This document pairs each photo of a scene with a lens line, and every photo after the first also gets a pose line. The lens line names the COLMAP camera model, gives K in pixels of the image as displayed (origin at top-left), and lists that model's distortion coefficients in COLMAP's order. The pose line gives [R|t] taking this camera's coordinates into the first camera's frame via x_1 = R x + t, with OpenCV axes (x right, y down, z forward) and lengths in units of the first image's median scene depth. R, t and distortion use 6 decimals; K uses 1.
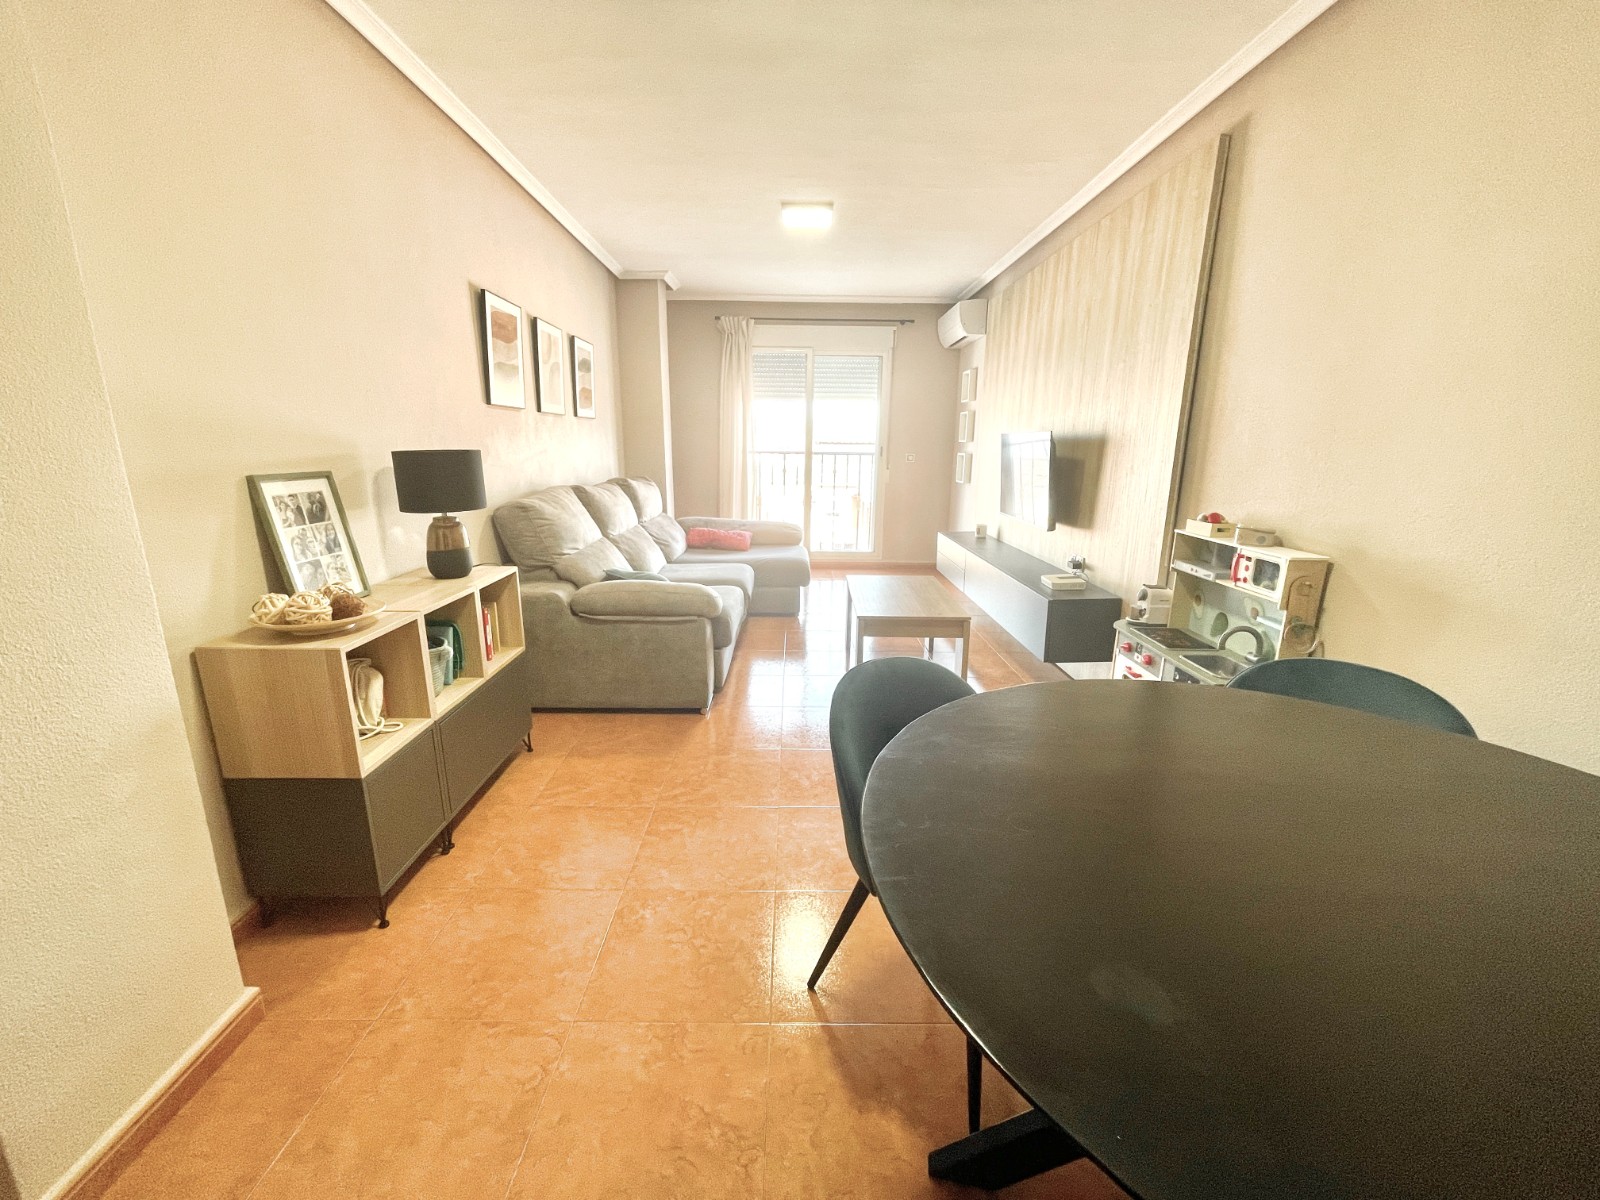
lens RADIAL K [[642.0, 0, 791.6], [0, 642.0, 598.3], [0, 0, 1]] dist [-0.003961, 0.000591]
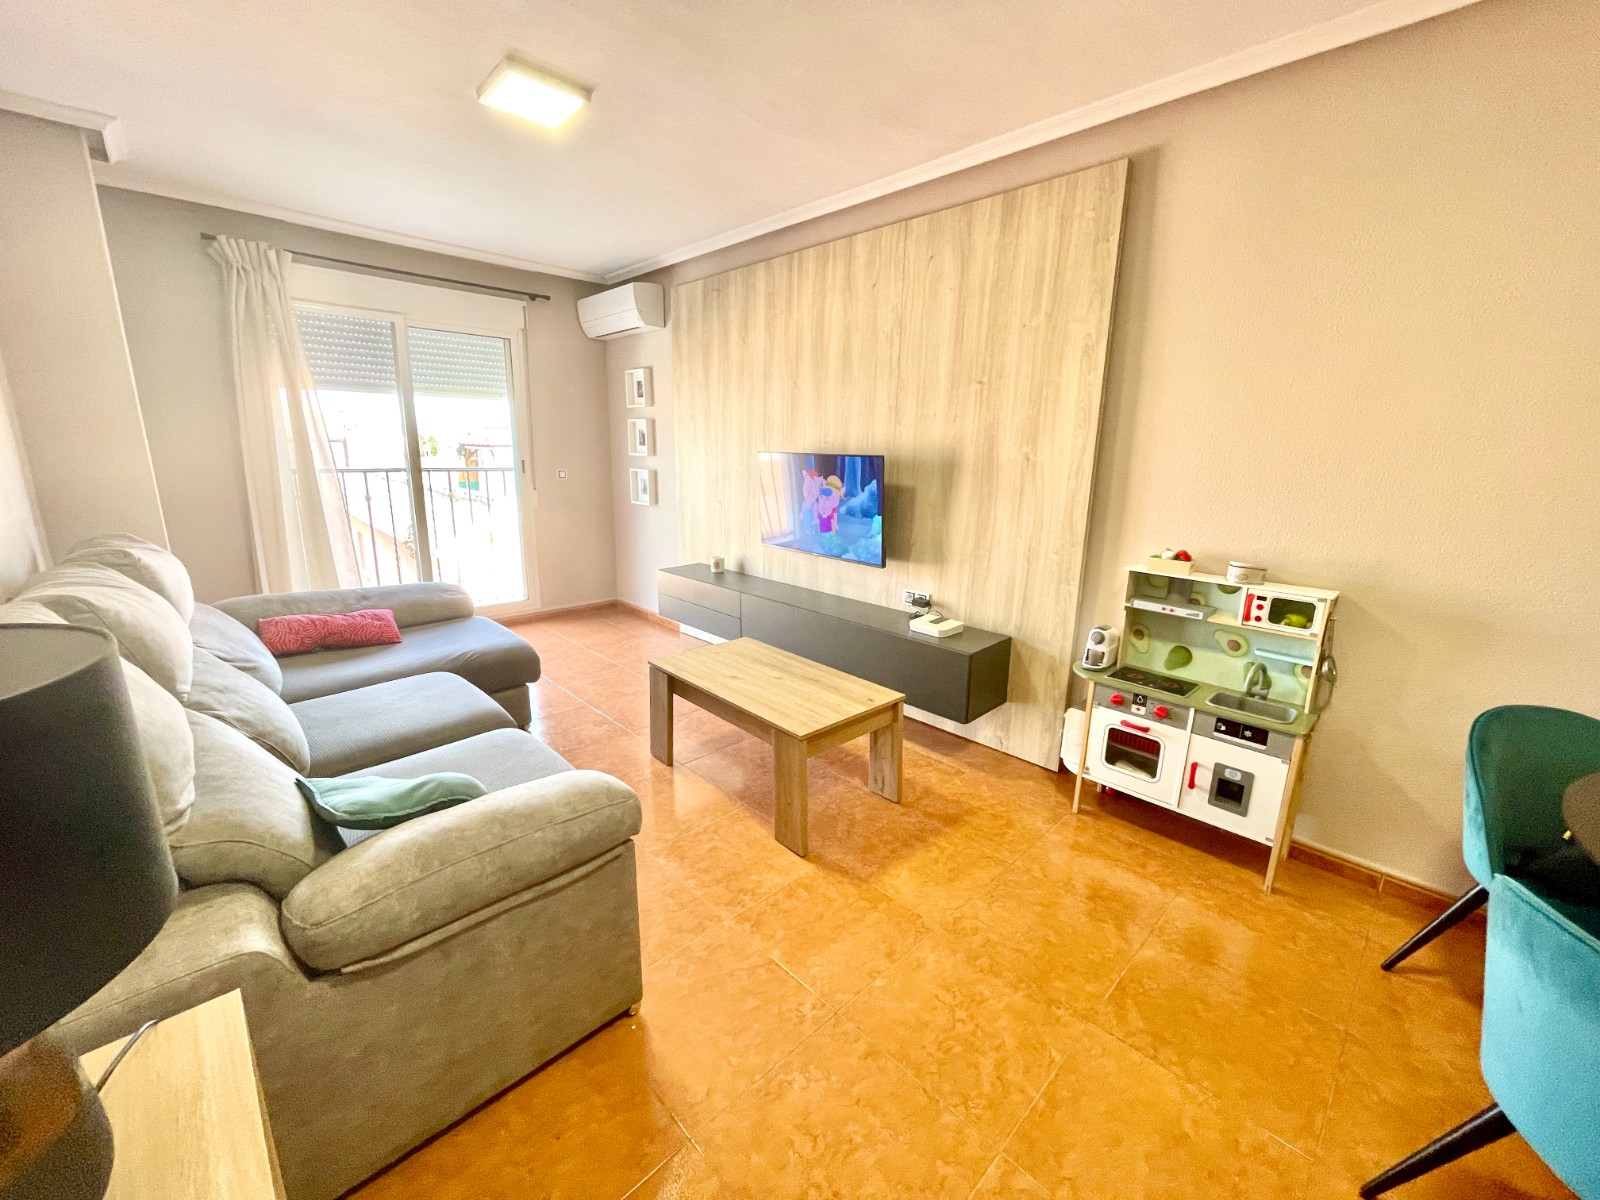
lens RADIAL K [[642.0, 0, 791.6], [0, 642.0, 598.3], [0, 0, 1]] dist [-0.003961, 0.000591]
pose [[0.722869, -0.154057, 0.673592, -0.289744], [0.152289, 0.986379, 0.062165, -0.136986], [-0.673994, 0.057644, 0.736484, 0.438220]]
